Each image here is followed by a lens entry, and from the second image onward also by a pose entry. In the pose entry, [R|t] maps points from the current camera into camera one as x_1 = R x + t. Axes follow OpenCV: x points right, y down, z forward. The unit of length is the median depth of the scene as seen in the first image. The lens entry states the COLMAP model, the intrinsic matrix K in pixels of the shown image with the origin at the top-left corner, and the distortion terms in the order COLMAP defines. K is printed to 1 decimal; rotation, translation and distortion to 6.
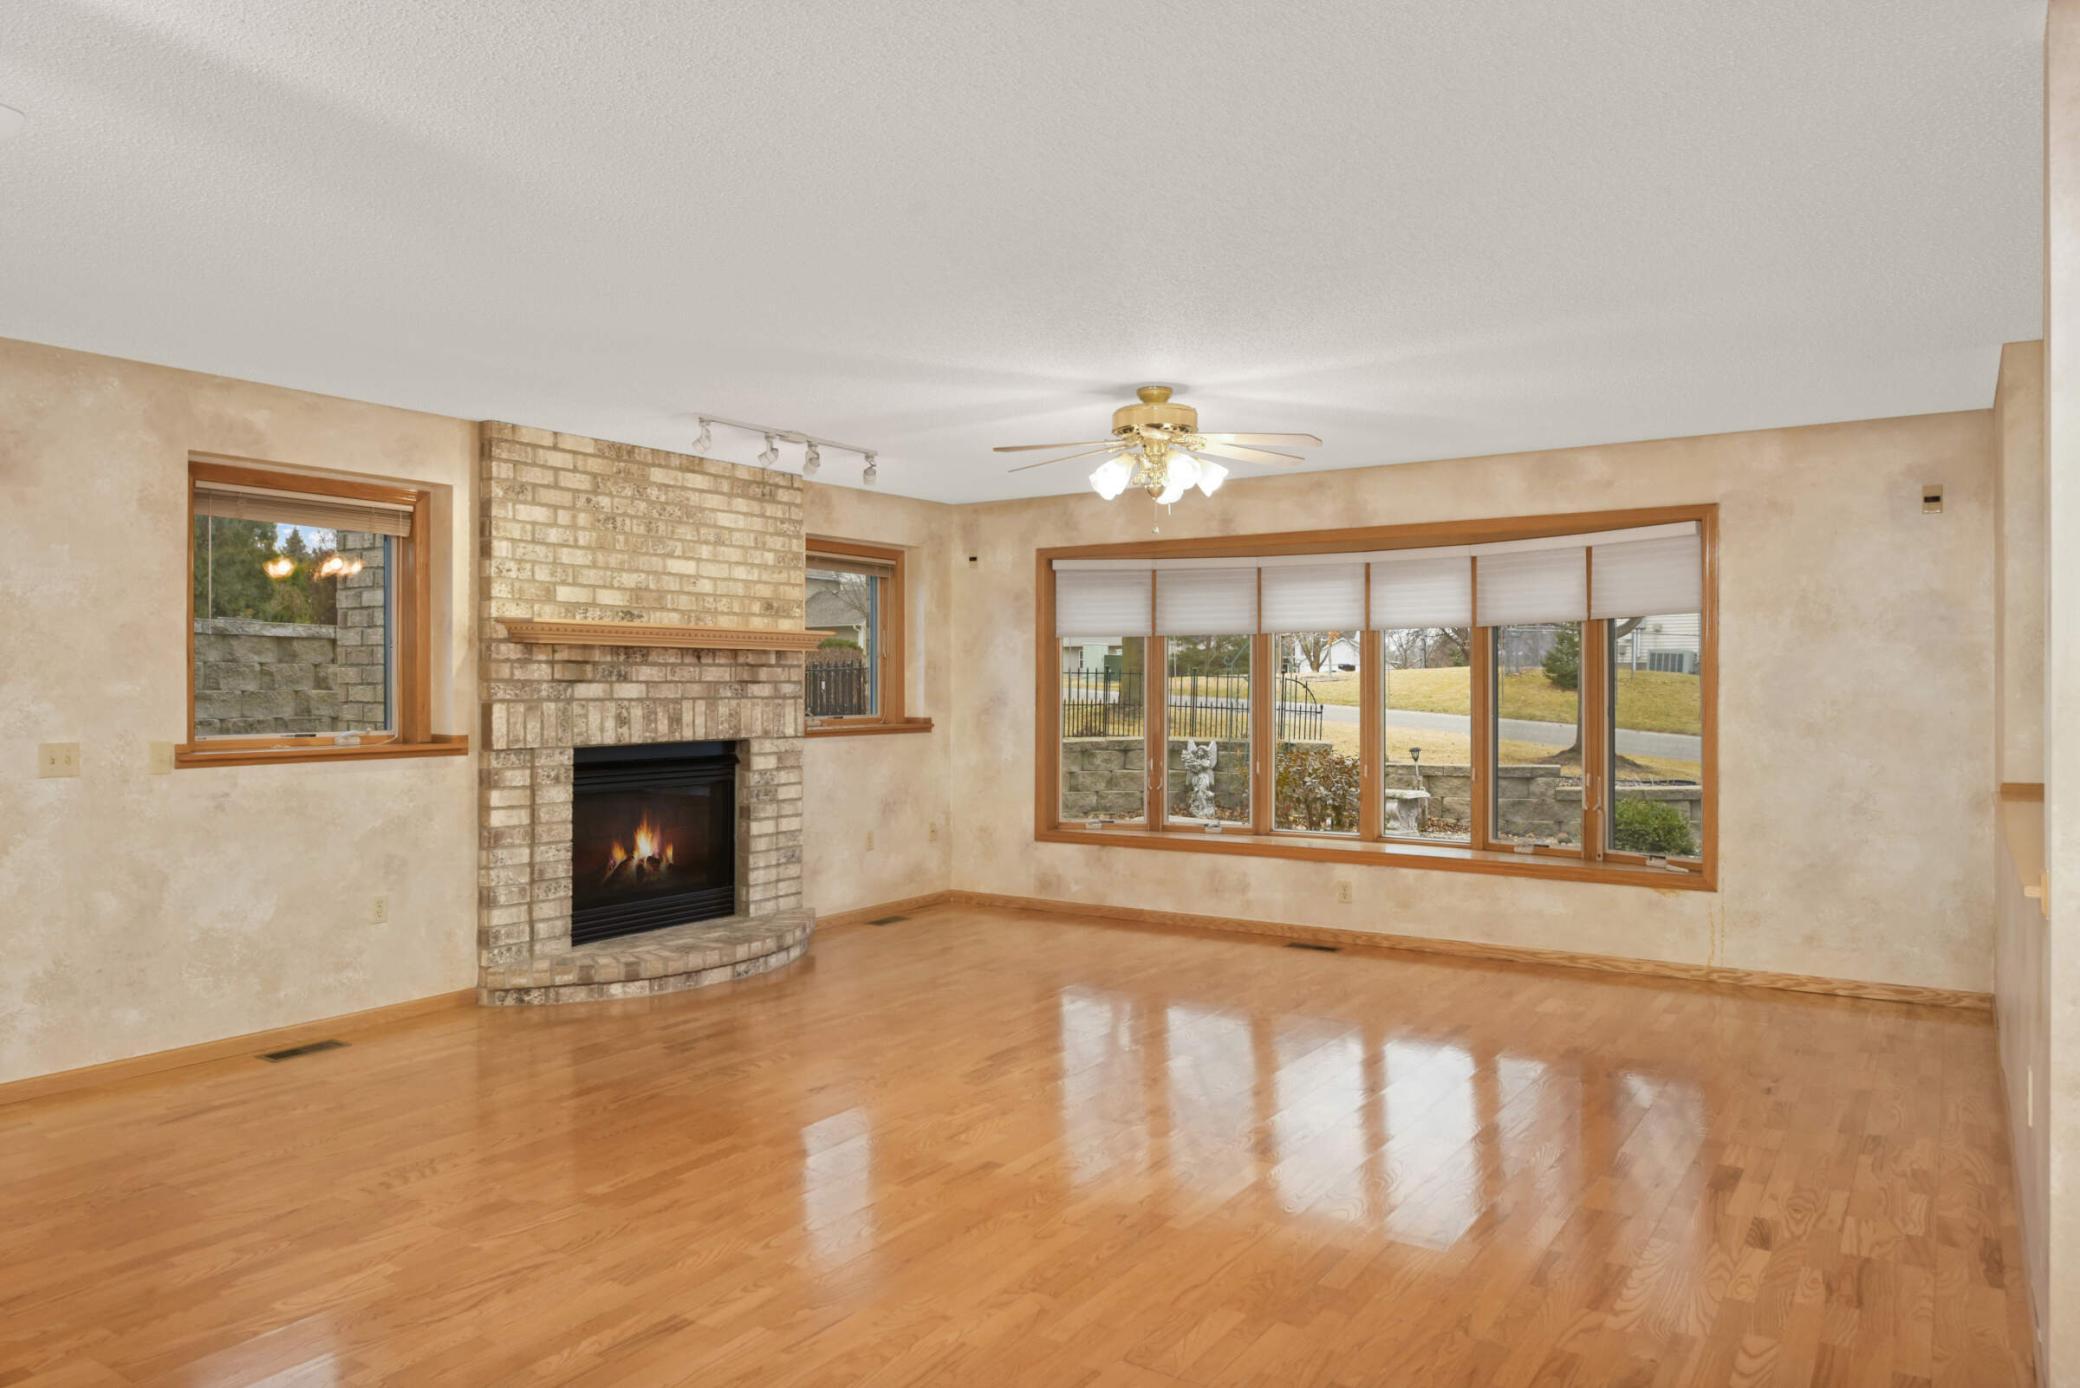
lens RADIAL K [[1378.5, 0, 1040.0], [0, 1378.5, 694.0], [0, 0, 1]] dist [-0.003303, -0.000631]
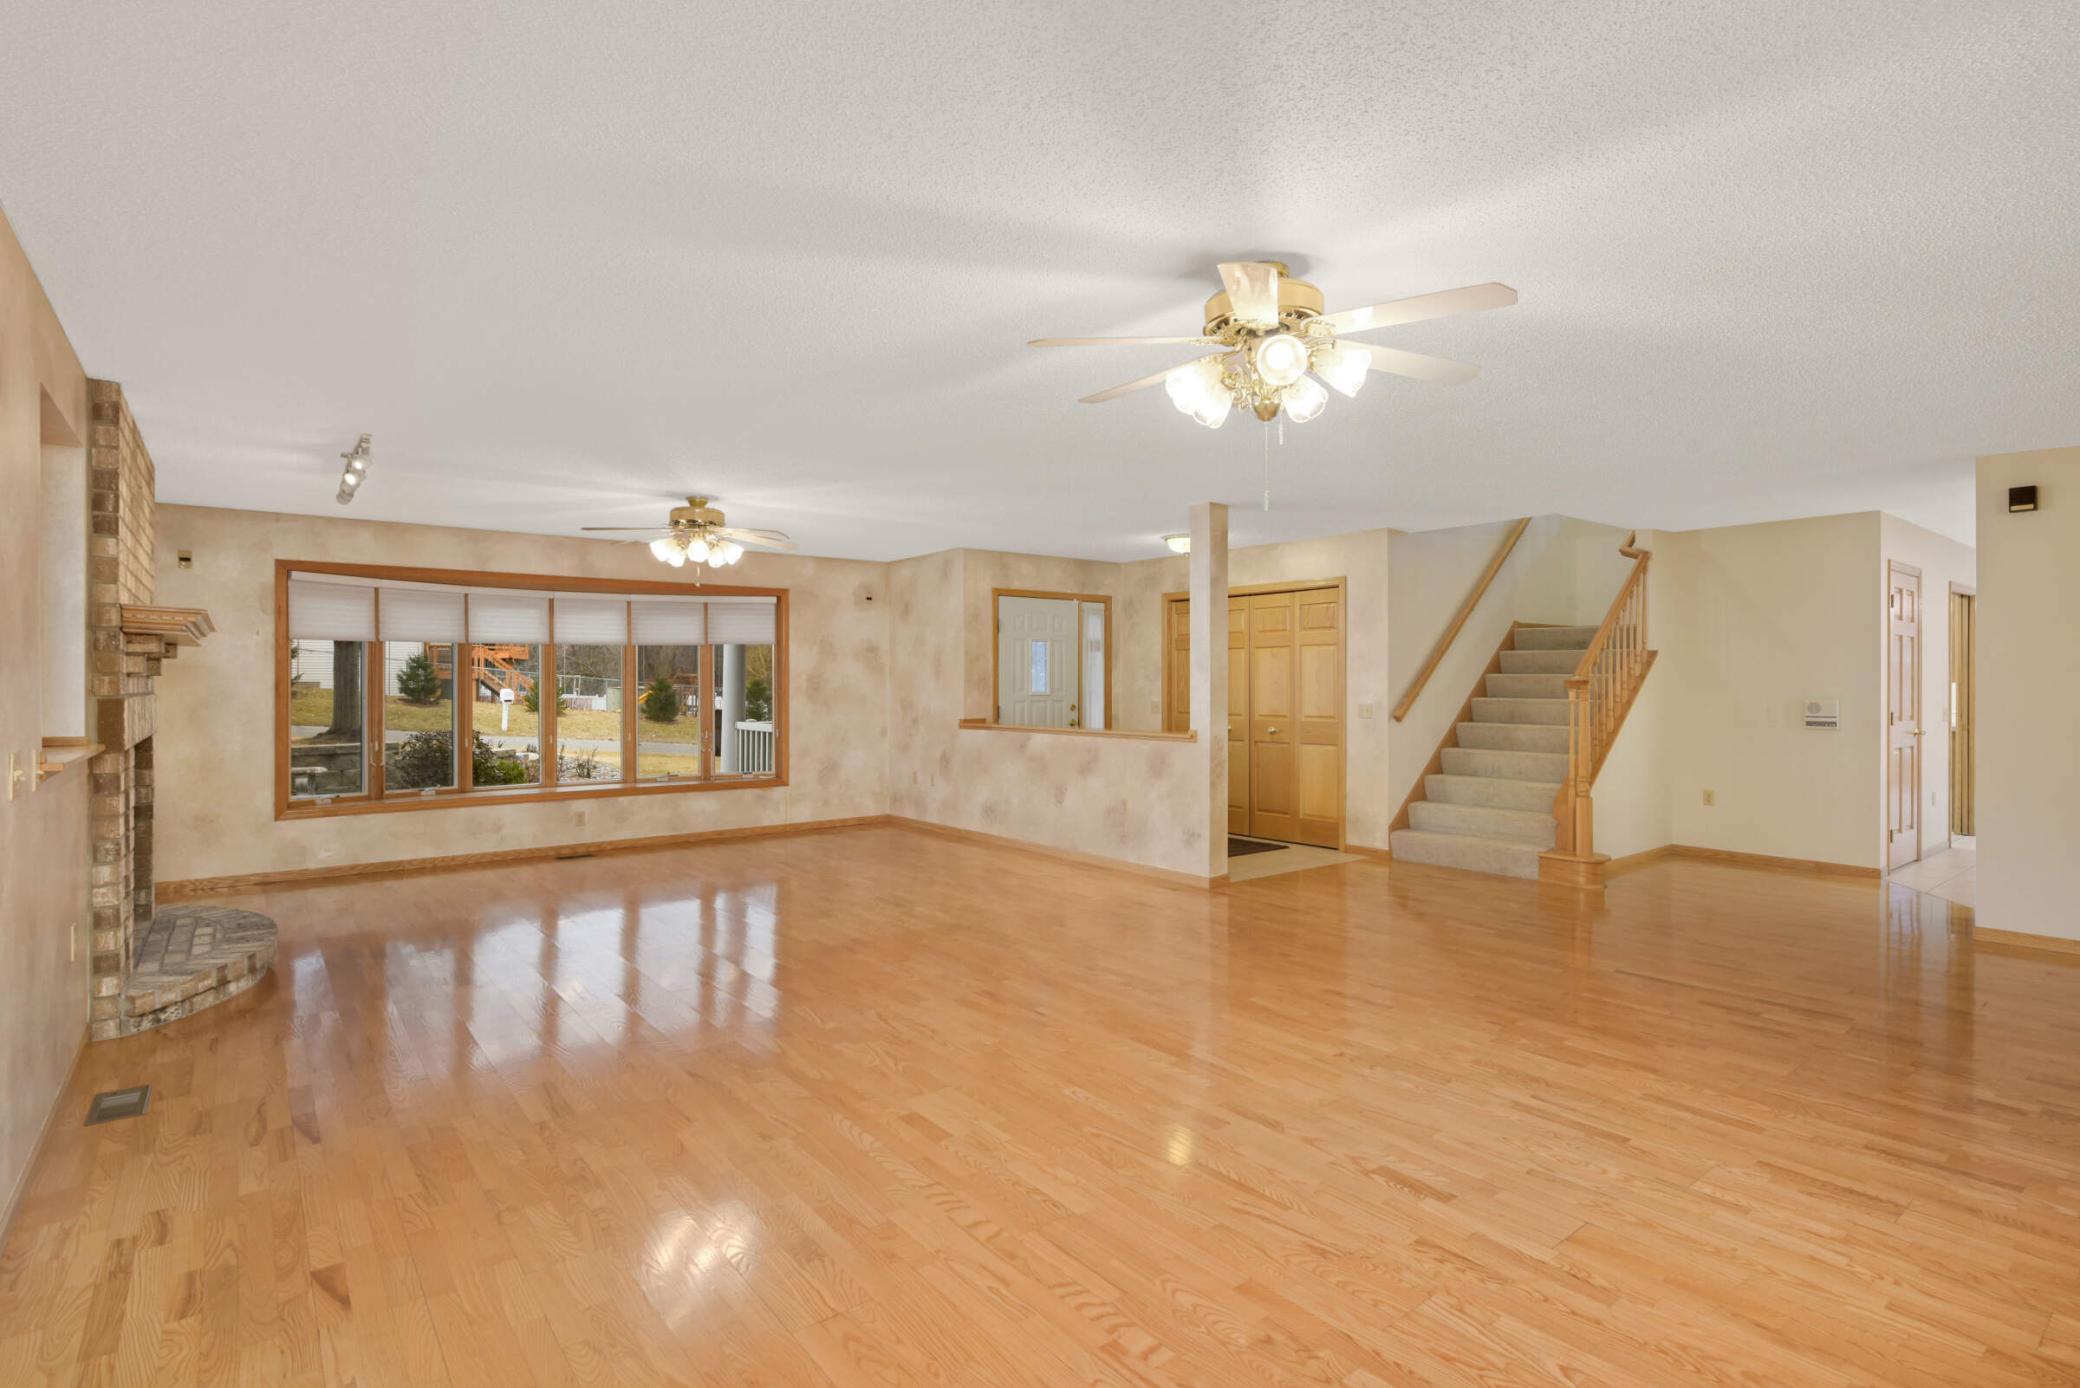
lens RADIAL K [[1016.9, 0, 1033.1], [0, 1016.9, 689.7], [0, 0, 1]] dist [-0.016564, 0.000448]
pose [[0.307905, -0.007604, 0.951387, -0.785425], [0.005083, 0.999967, 0.006347, -0.001788], [-0.951403, 0.002882, 0.307934, 0.216124]]
